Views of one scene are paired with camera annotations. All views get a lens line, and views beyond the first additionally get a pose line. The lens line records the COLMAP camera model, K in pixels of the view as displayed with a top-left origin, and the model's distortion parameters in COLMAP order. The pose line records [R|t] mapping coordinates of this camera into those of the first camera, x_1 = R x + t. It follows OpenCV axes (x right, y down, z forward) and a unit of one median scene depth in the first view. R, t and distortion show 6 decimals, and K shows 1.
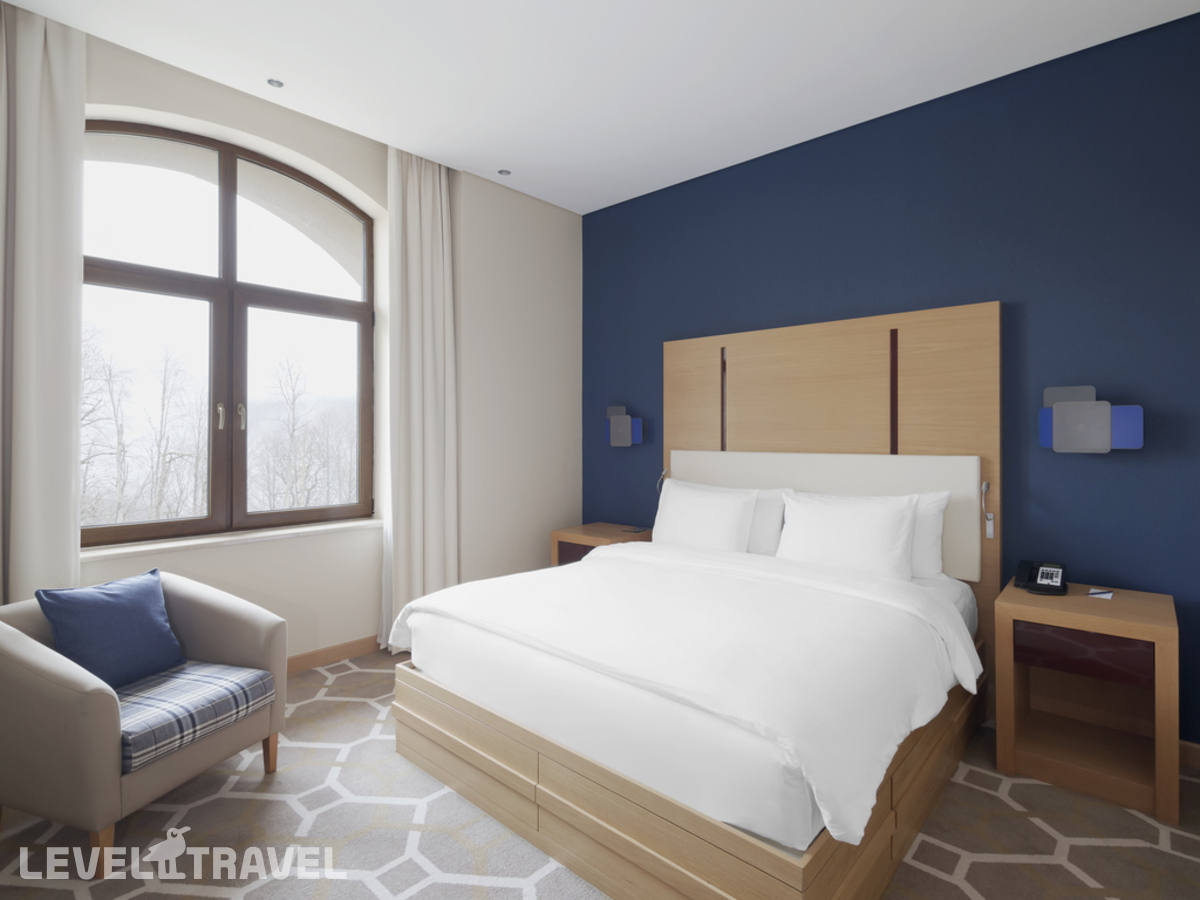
lens RADIAL K [[619.6, 0, 594.9], [0, 619.6, 440.1], [0, 0, 1]] dist [0.018230, 0.000321]
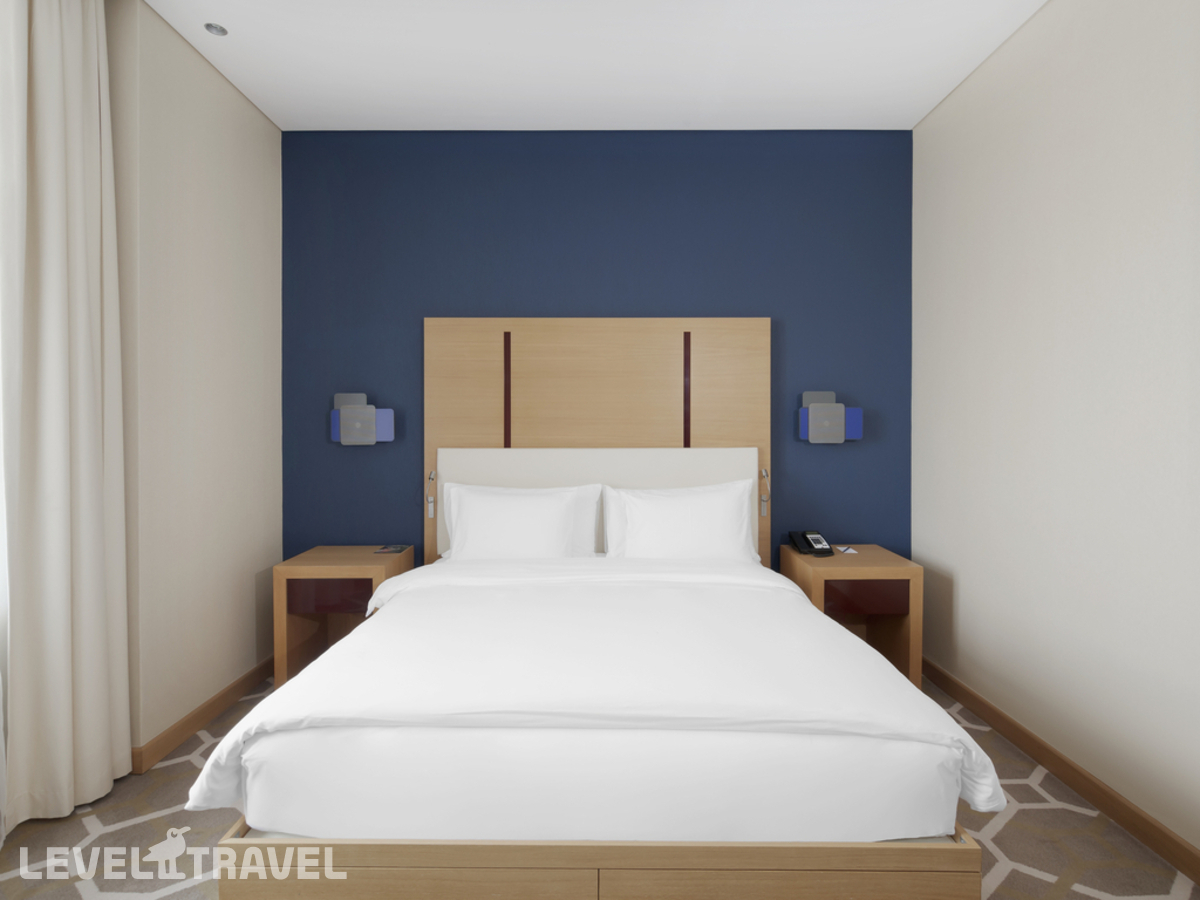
lens RADIAL K [[619.6, 0, 594.9], [0, 619.6, 440.1], [0, 0, 1]] dist [0.018230, 0.000321]
pose [[0.749583, -0.010741, 0.661824, -0.393210], [0.005879, 0.999937, 0.009570, -0.001060], [-0.661885, -0.003283, 0.749598, 0.324836]]
